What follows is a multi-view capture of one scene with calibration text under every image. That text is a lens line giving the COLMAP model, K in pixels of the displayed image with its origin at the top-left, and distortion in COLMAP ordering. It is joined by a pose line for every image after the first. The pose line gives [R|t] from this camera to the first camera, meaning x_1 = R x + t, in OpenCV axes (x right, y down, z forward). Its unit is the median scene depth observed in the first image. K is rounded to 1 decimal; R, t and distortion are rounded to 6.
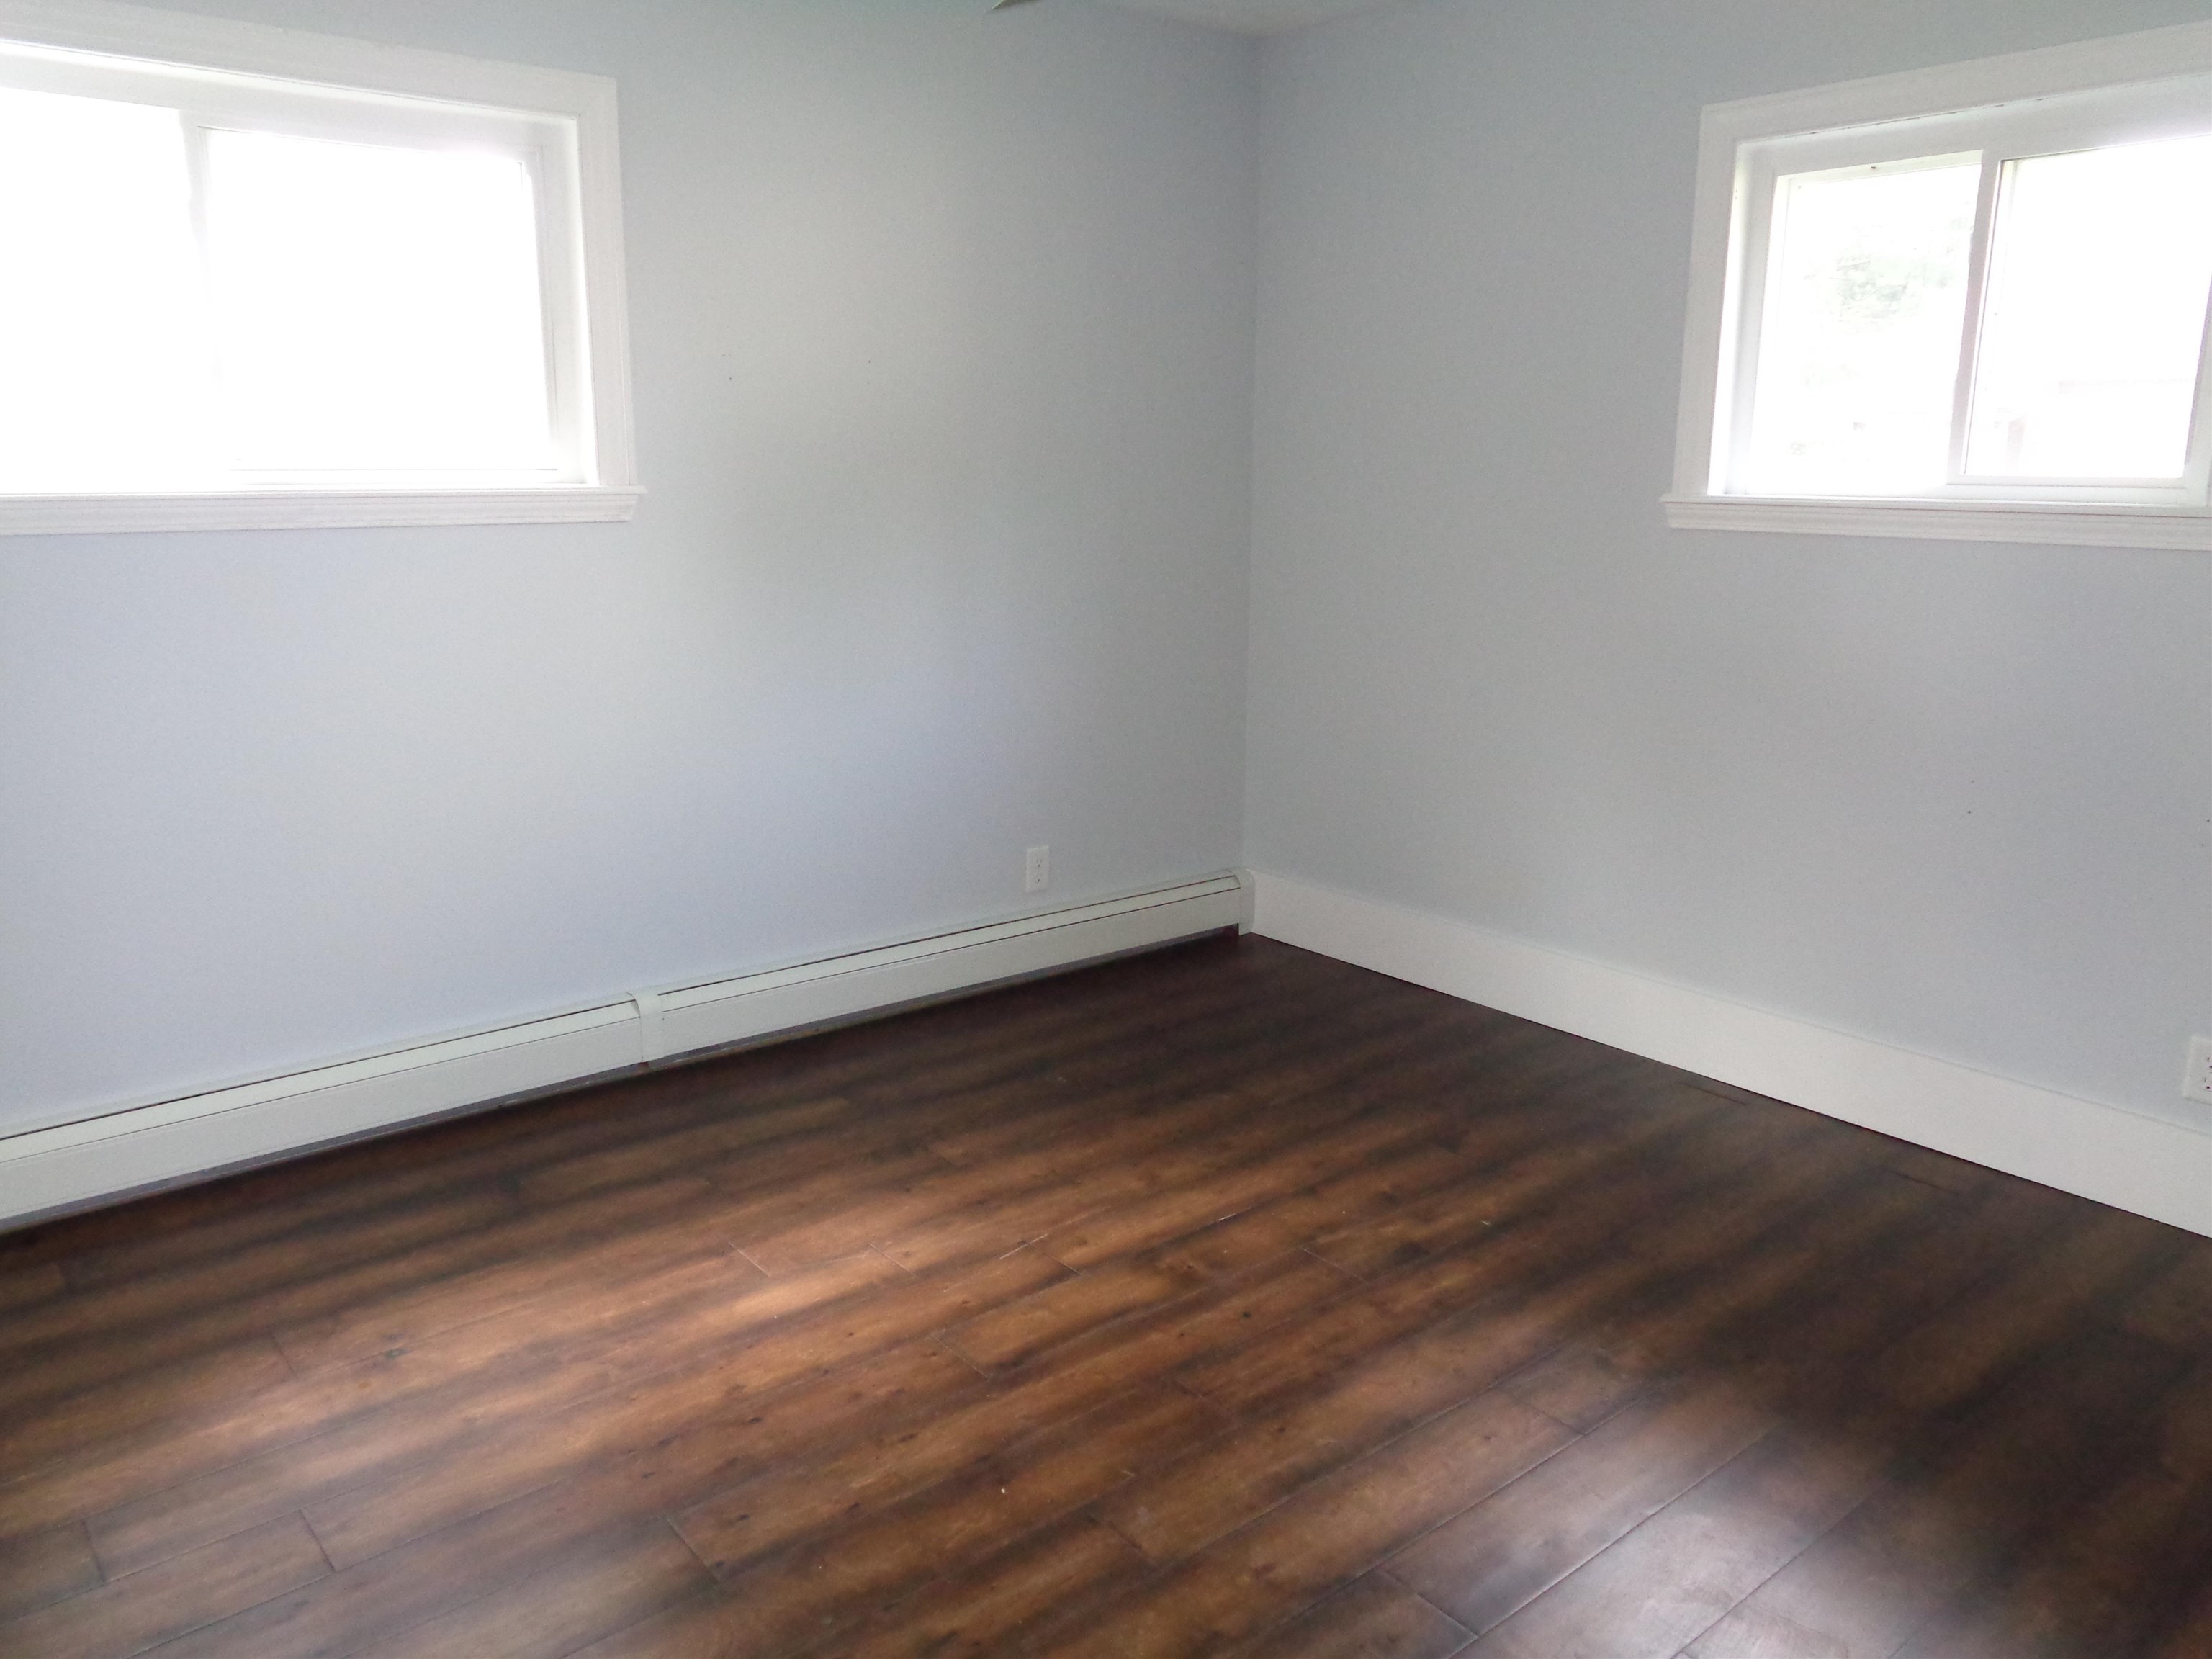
lens RADIAL K [[1641.8, 0, 1116.1], [0, 1641.8, 819.5], [0, 0, 1]] dist [-0.003914, -0.006249]
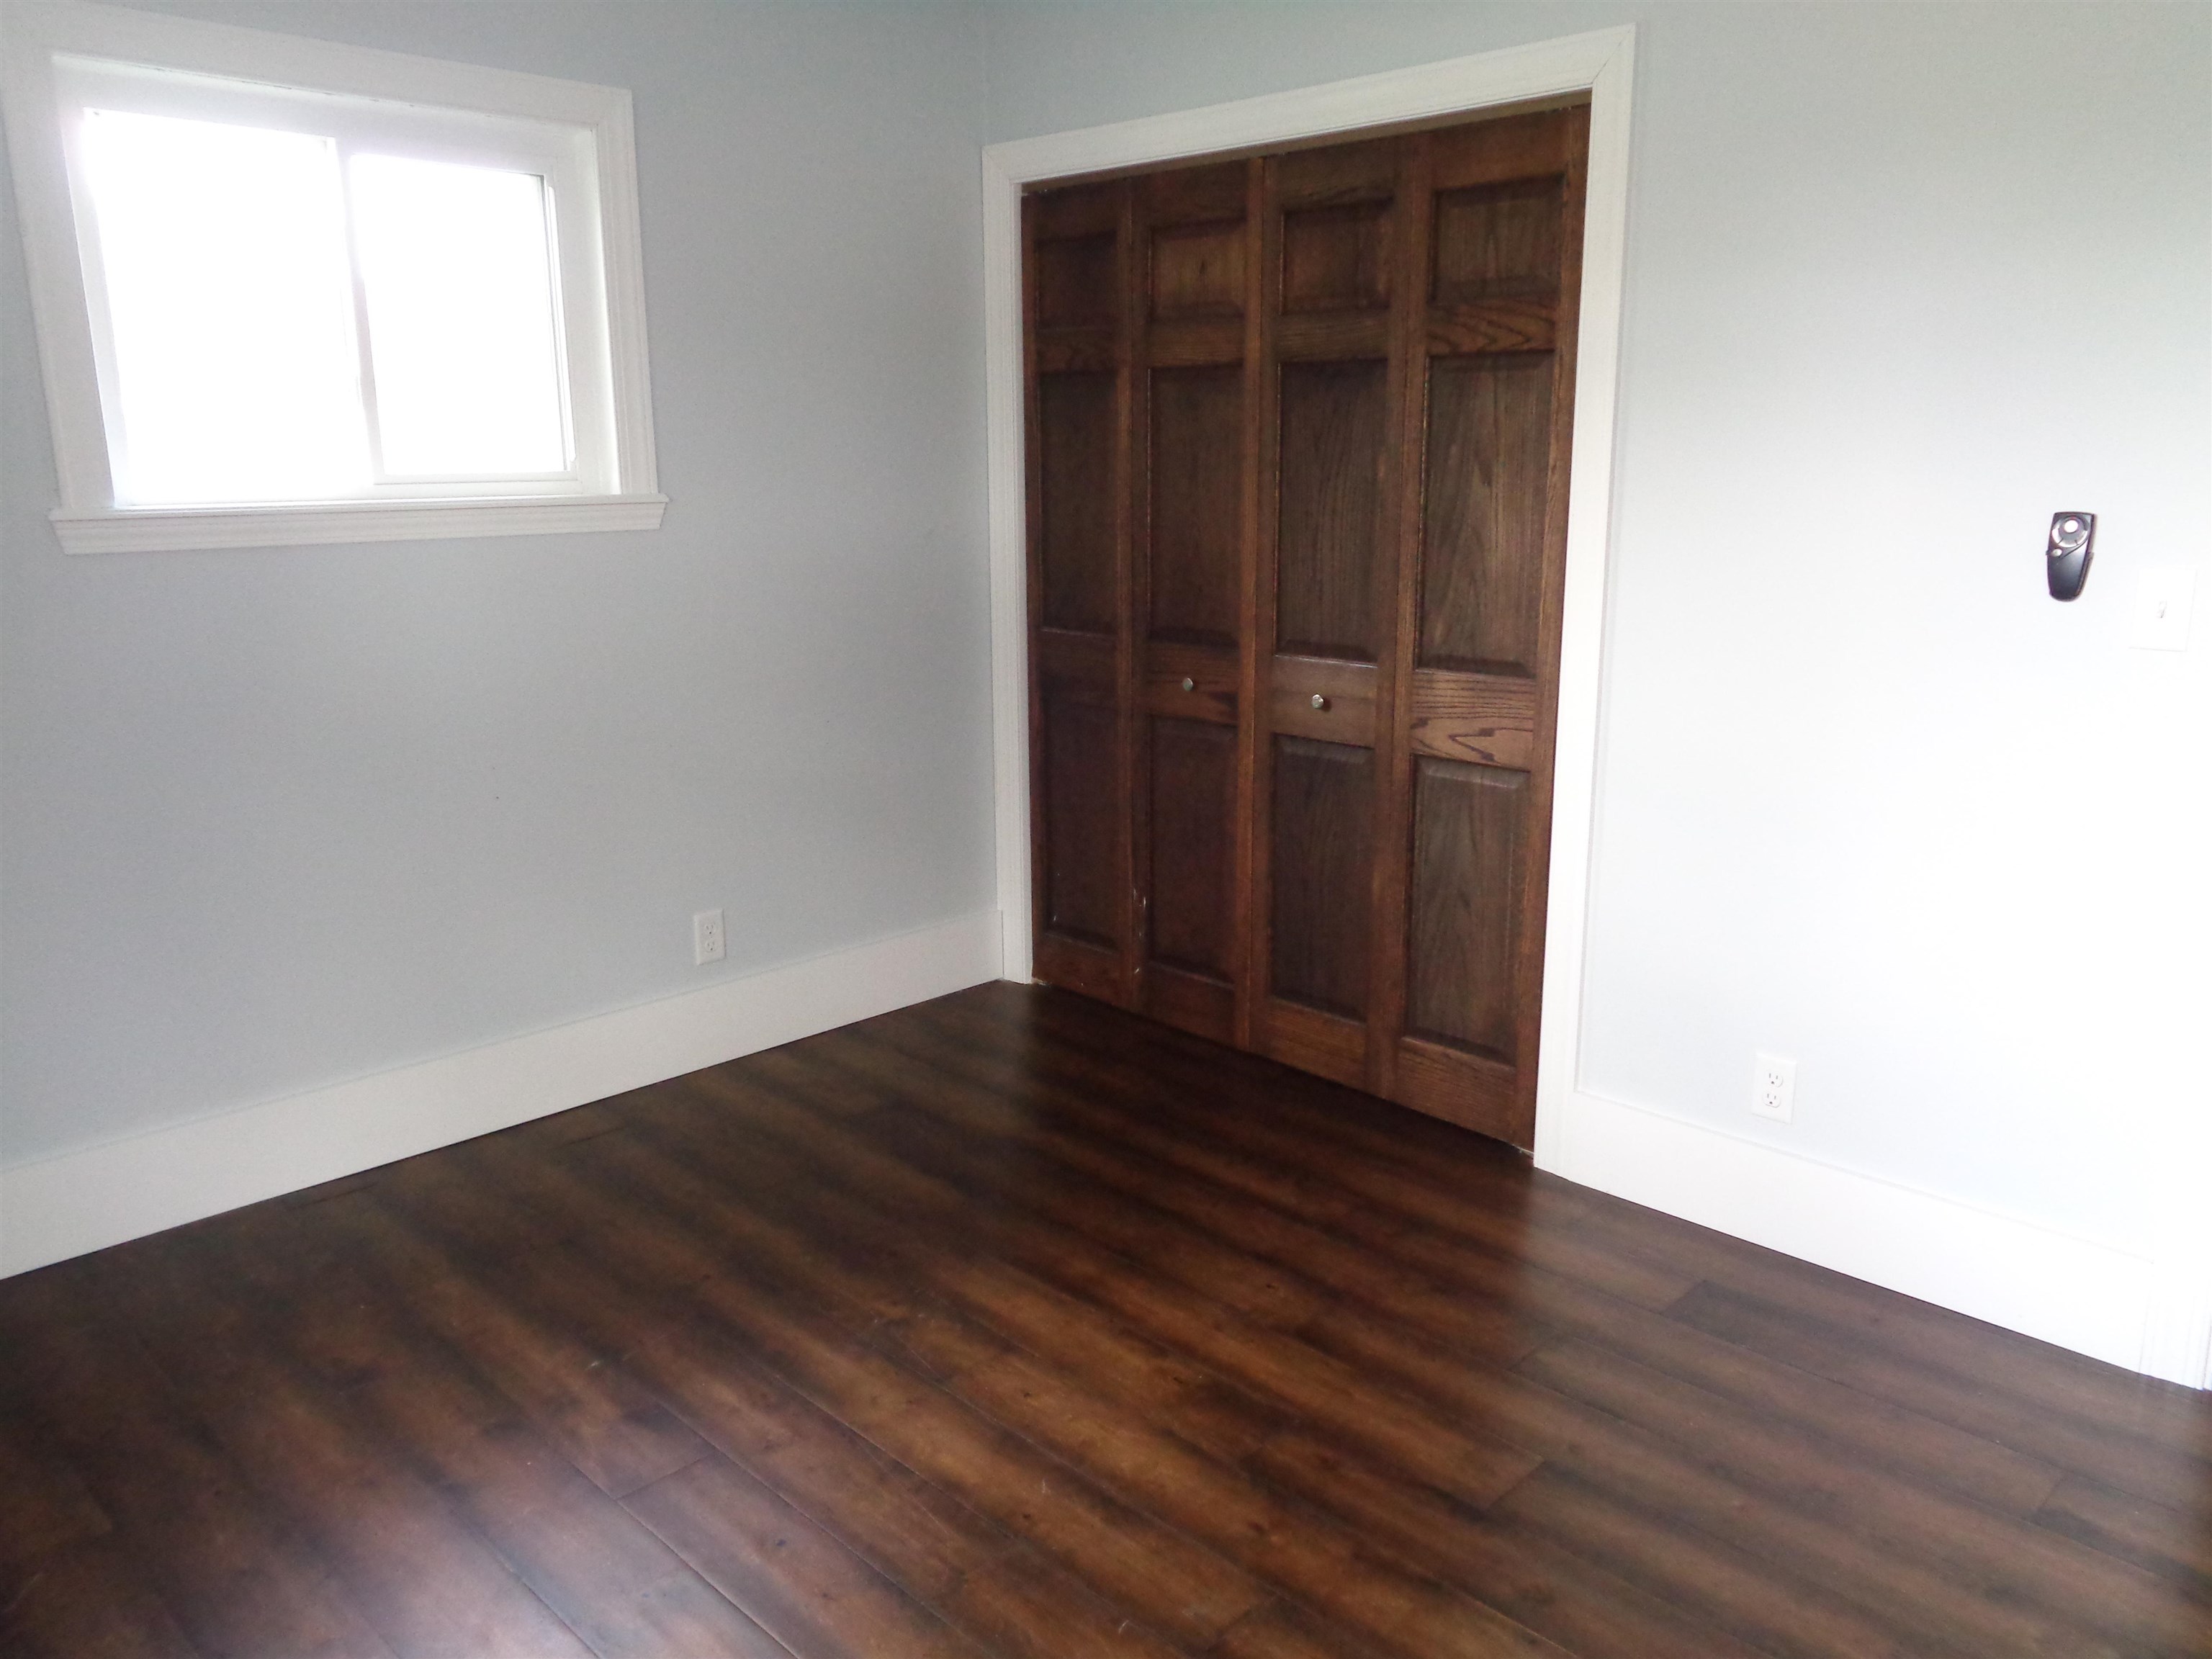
lens RADIAL K [[1641.8, 0, 1116.1], [0, 1641.8, 819.5], [0, 0, 1]] dist [-0.003914, -0.006249]
pose [[-0.117814, -0.221558, 0.968004, -0.555671], [0.217834, 0.945284, 0.242870, -0.164751], [-0.968849, 0.239478, -0.063105, 0.718134]]
